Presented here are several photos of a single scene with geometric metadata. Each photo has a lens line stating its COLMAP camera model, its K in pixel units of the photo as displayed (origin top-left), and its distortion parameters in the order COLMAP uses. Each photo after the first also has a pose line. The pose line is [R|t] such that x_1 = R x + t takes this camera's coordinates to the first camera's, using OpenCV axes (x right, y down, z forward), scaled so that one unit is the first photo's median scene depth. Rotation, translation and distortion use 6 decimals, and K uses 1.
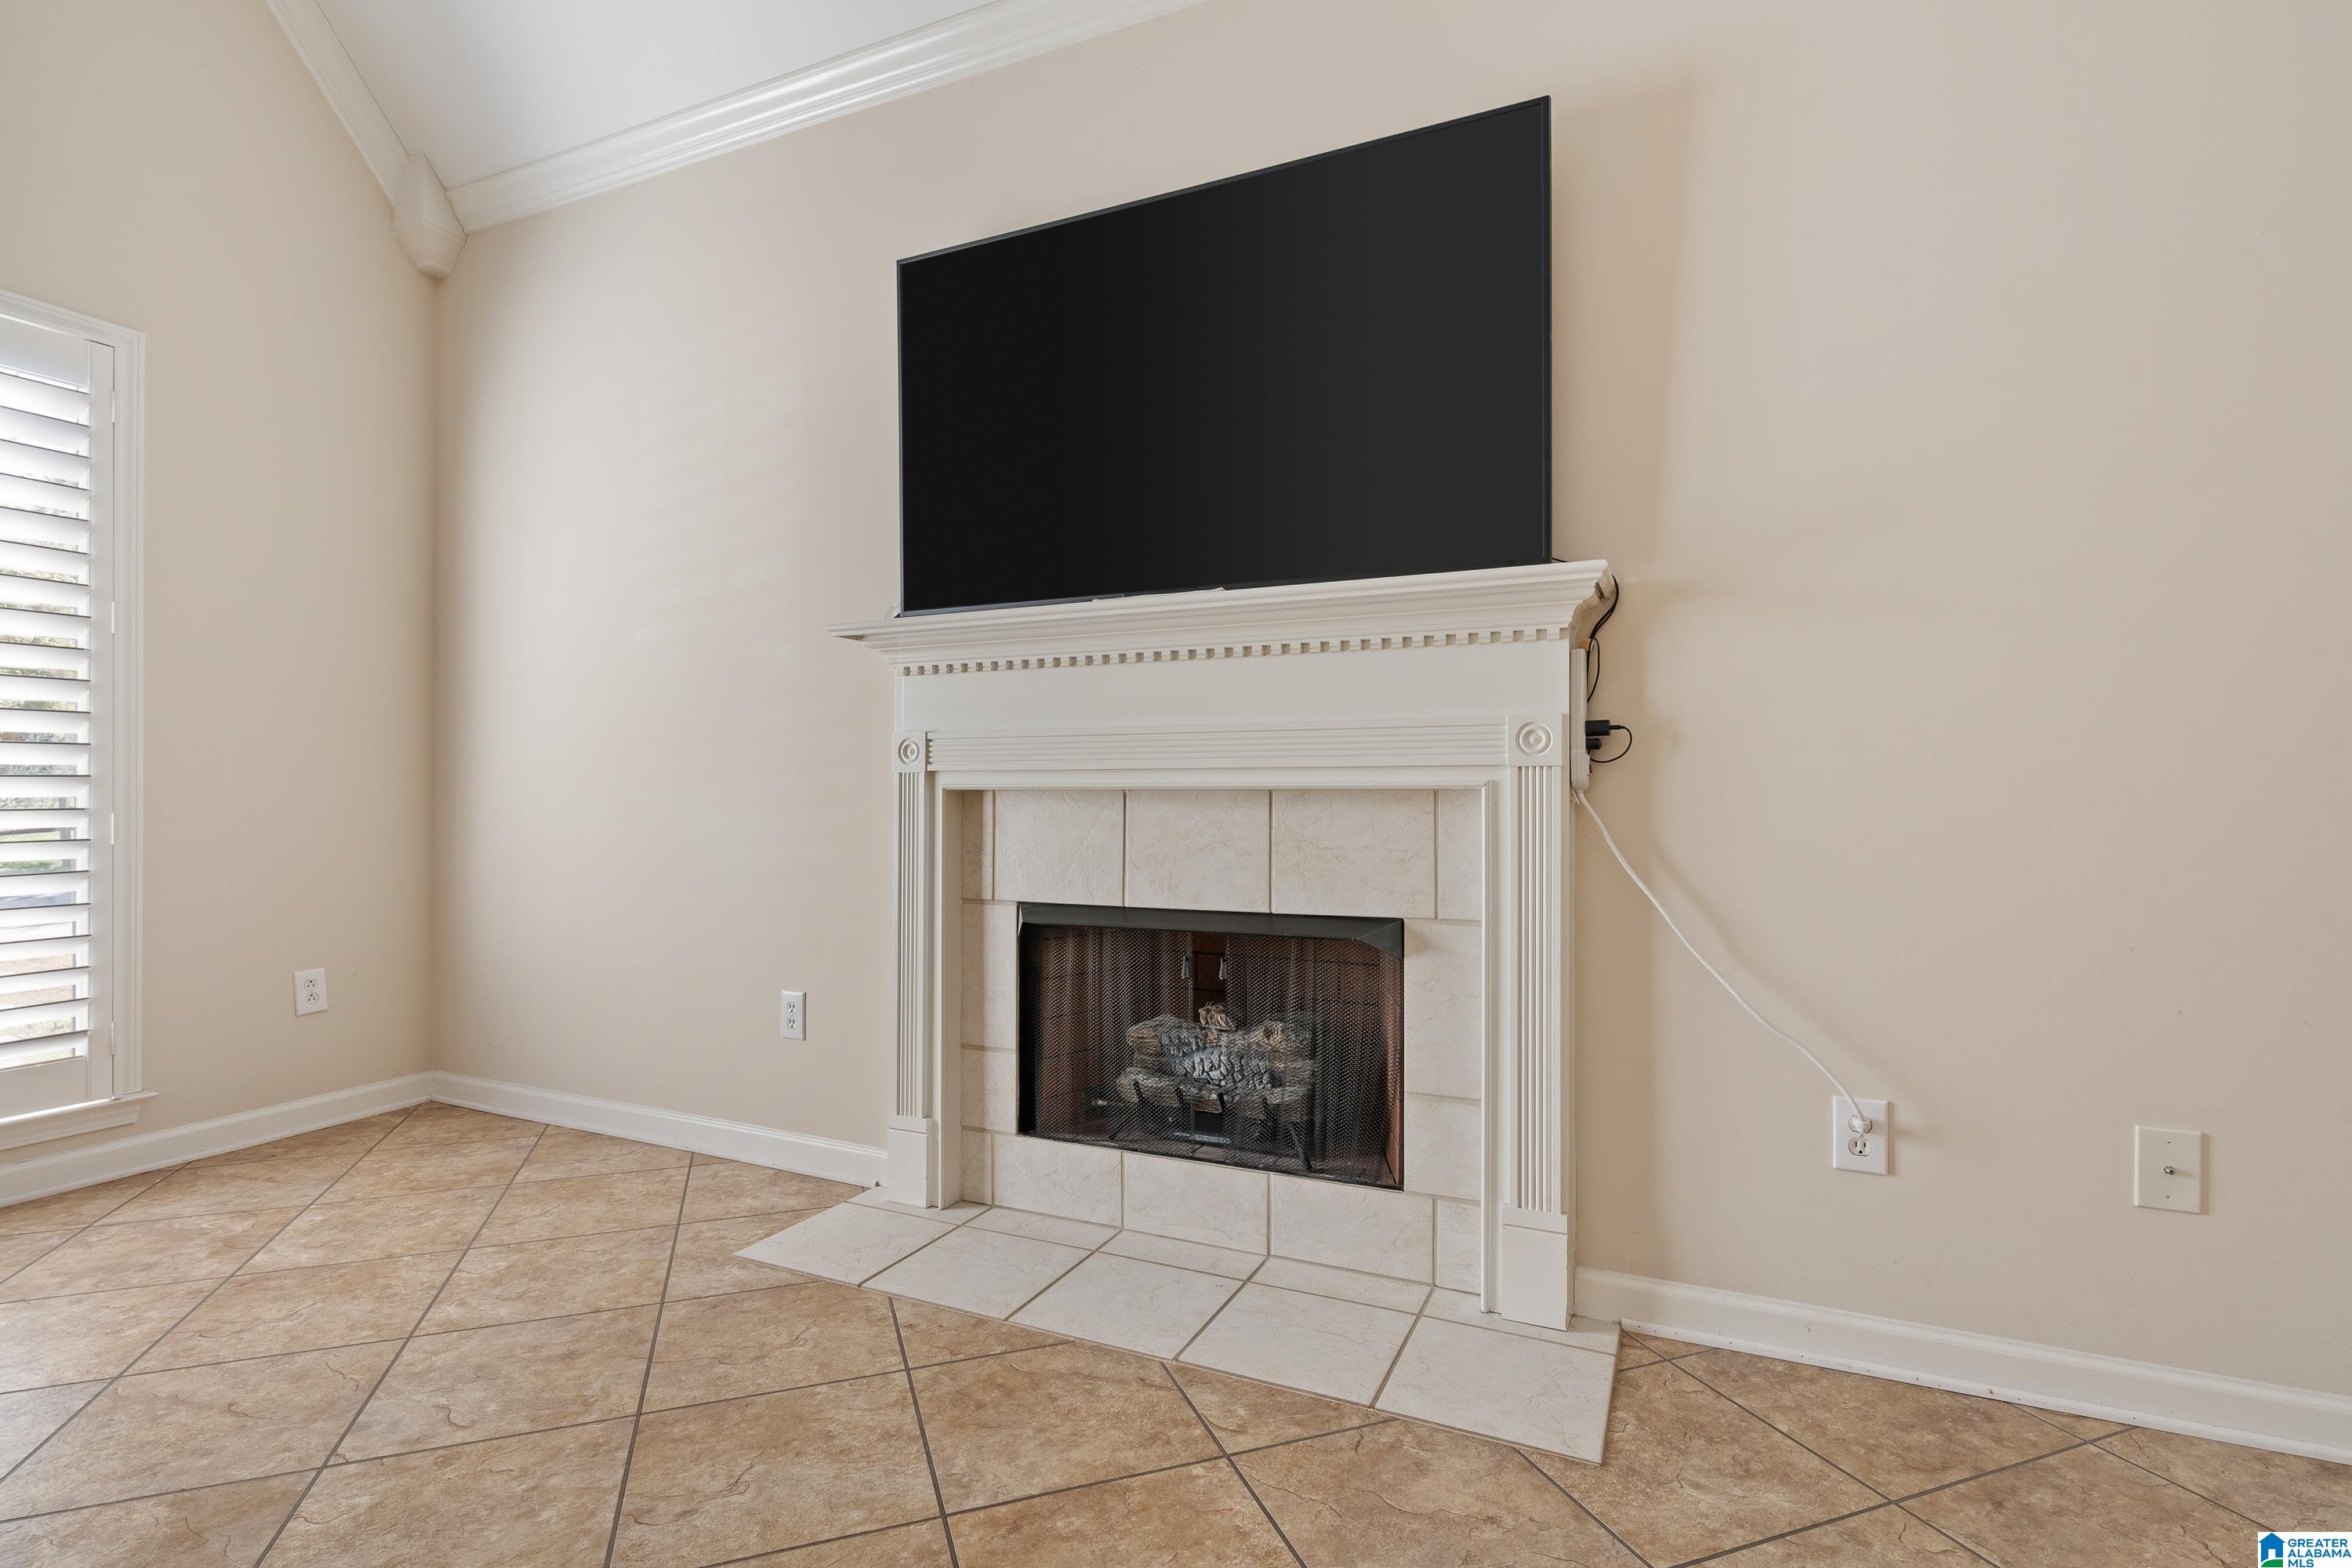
lens RADIAL K [[1124.3, 0, 1176.6], [0, 1124.3, 792.9], [0, 0, 1]] dist [-0.014591, 0.008985]
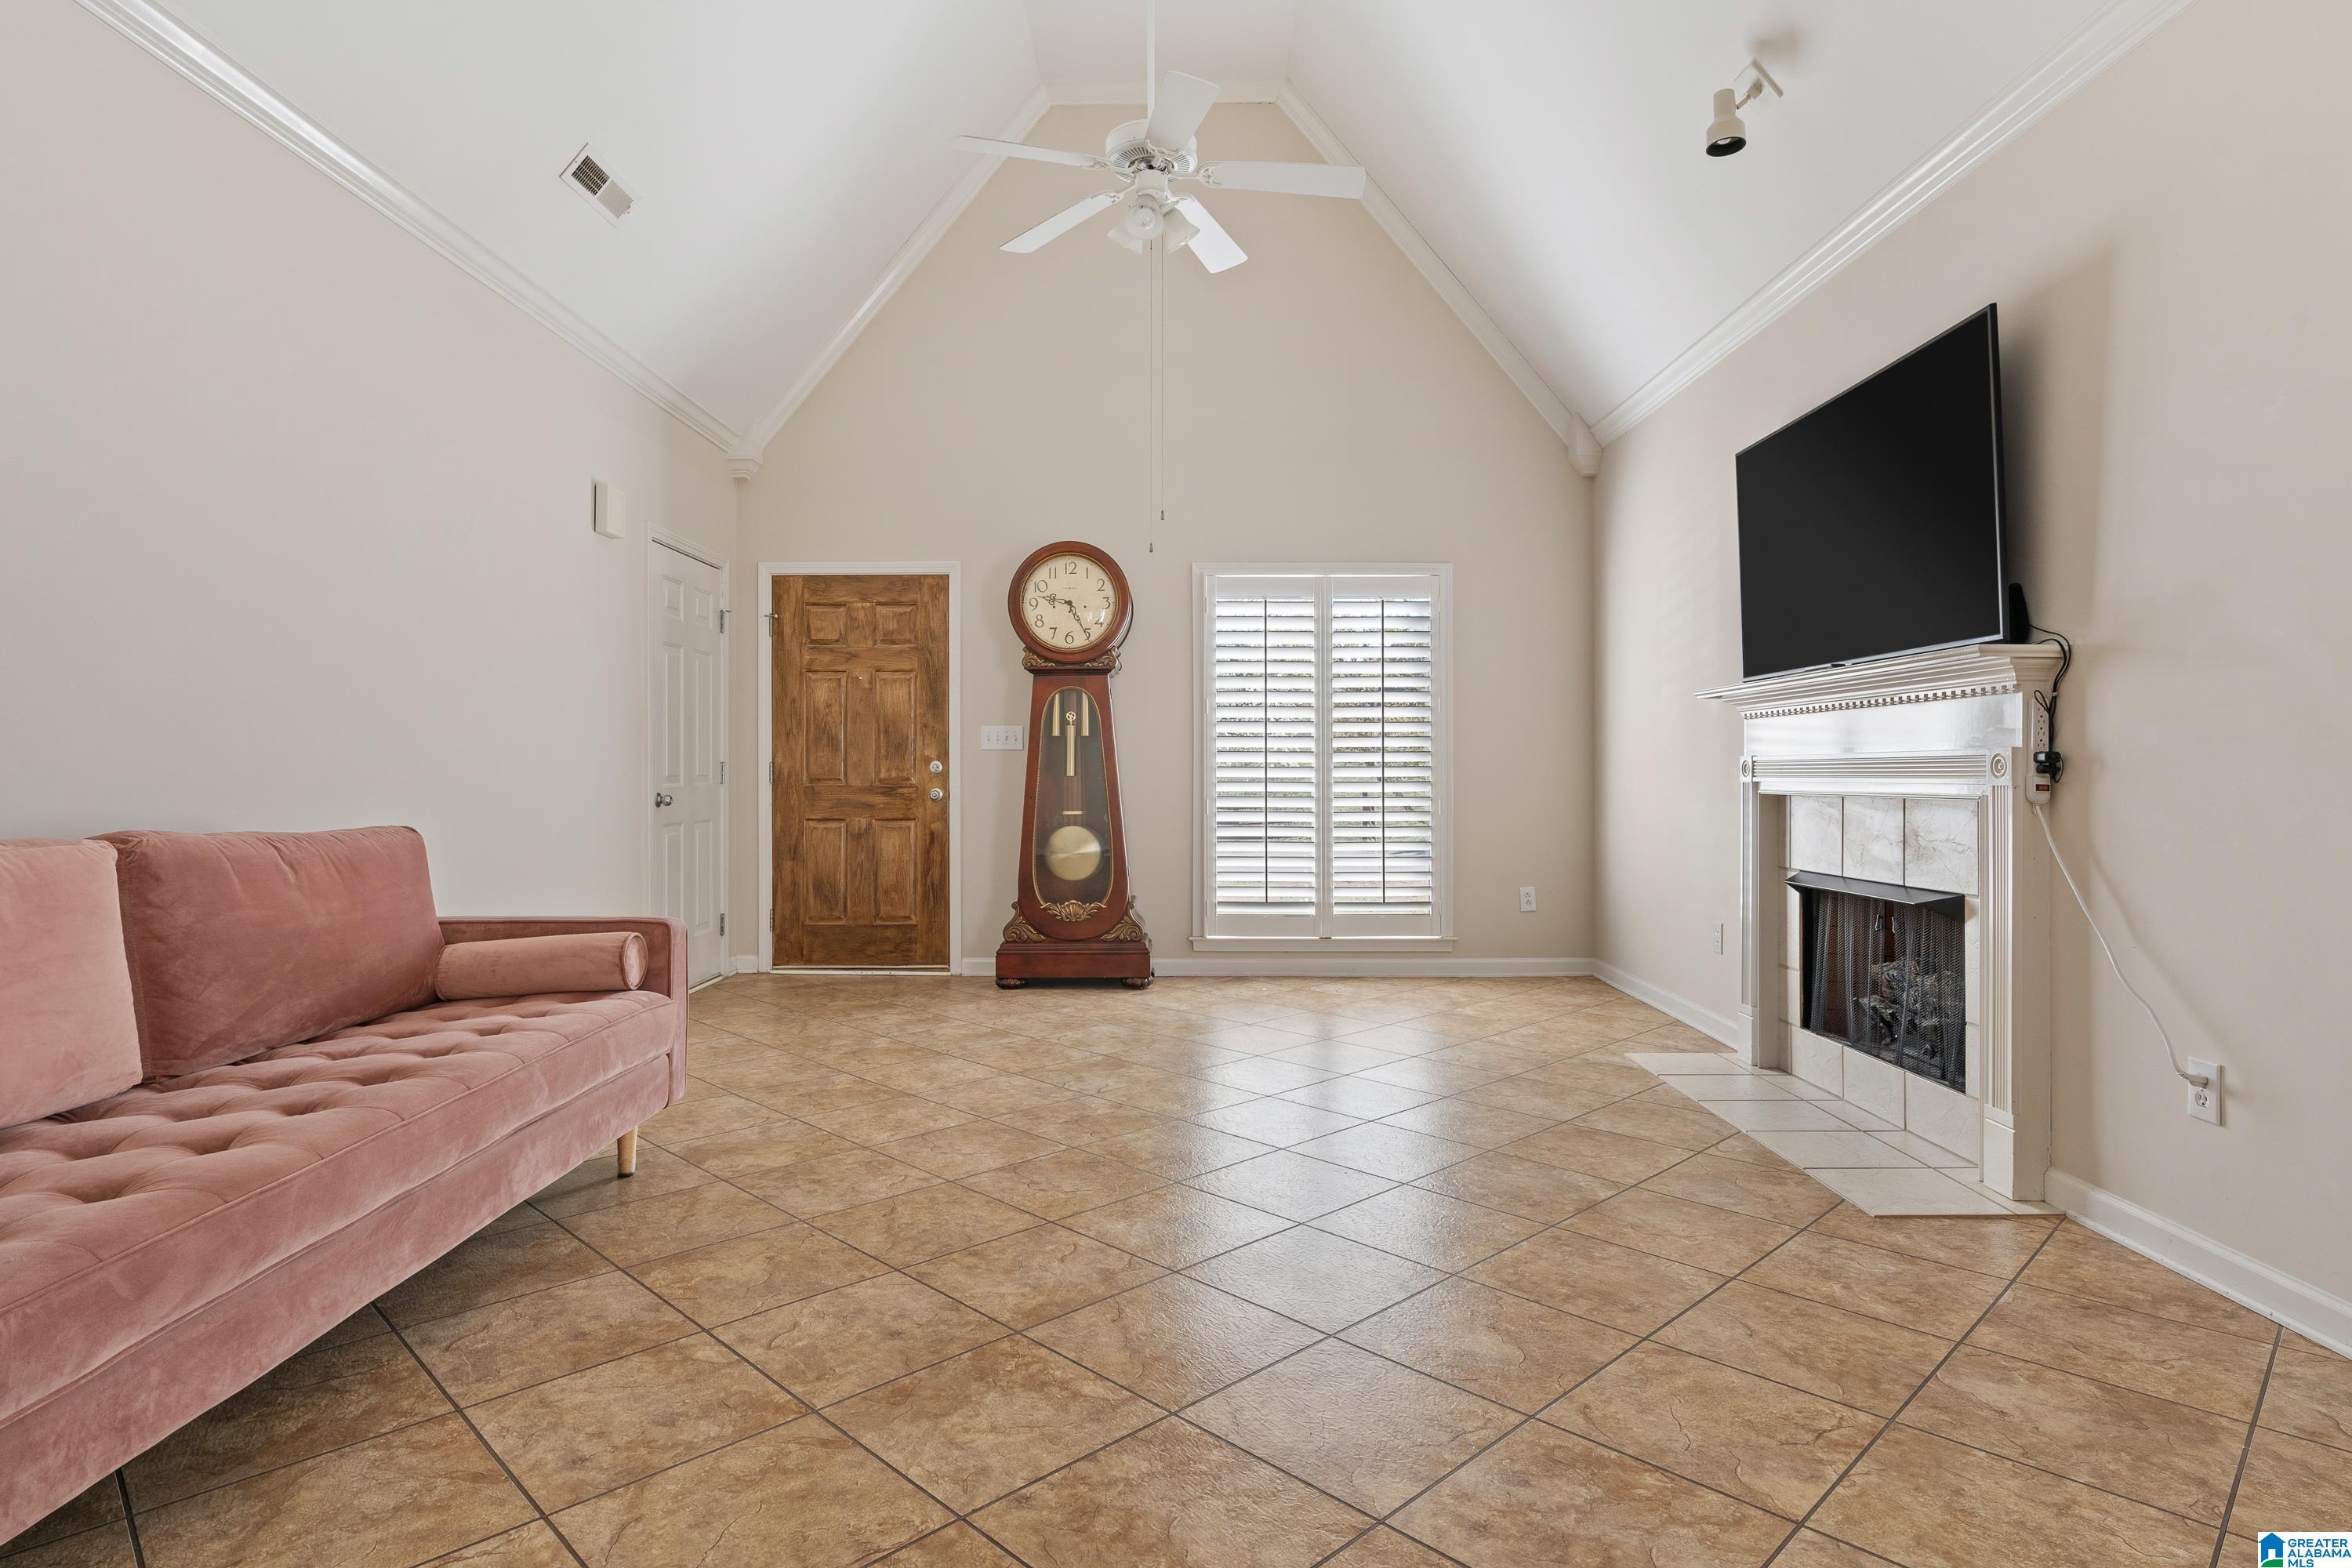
lens RADIAL K [[1253.2, 0, 1183.1], [0, 1253.2, 771.2], [0, 0, 1]] dist [-0.002084, -0.000618]
pose [[0.420821, -0.001906, -0.907142, 1.143320], [0.000631, 0.999998, -0.001808, -0.035318], [0.907143, 0.000189, 0.420822, -0.489920]]
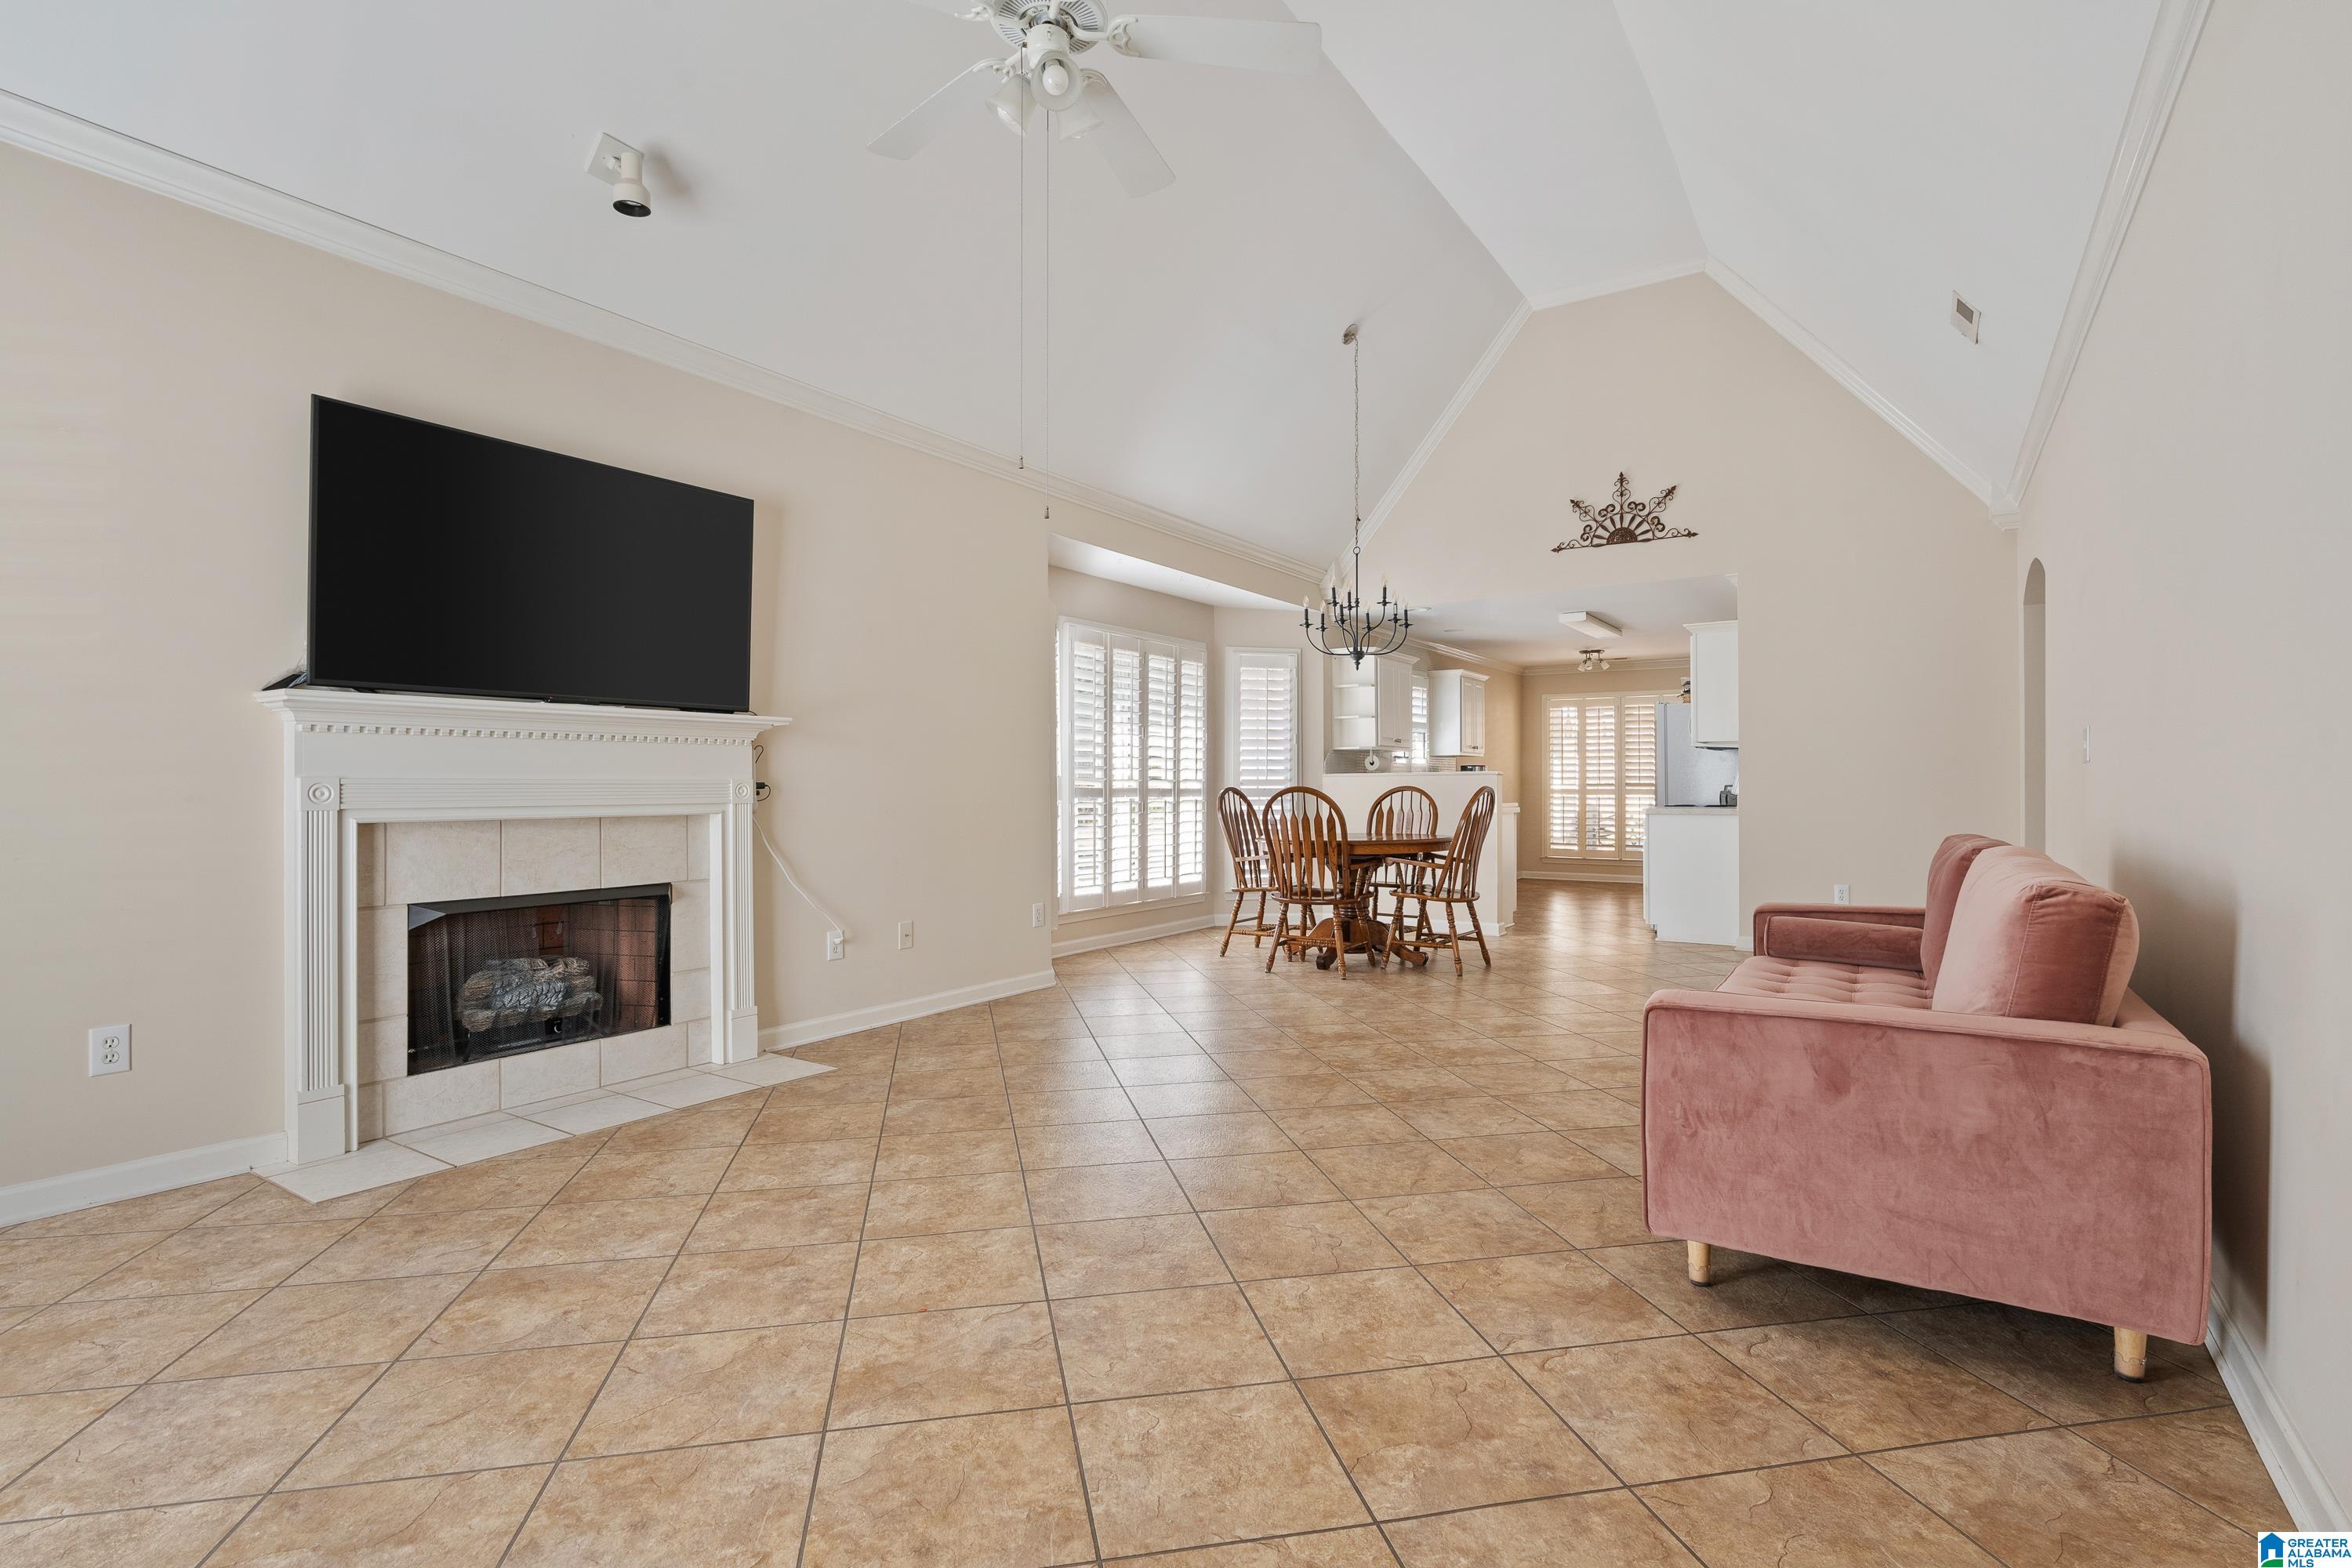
lens RADIAL K [[1124.3, 0, 1176.6], [0, 1124.3, 792.9], [0, 0, 1]] dist [-0.014591, 0.008985]
pose [[0.147874, -0.007111, 0.988981, -1.508956], [-0.000123, 0.999974, 0.007208, -0.053841], [-0.989006, -0.001187, 0.147869, -0.133728]]
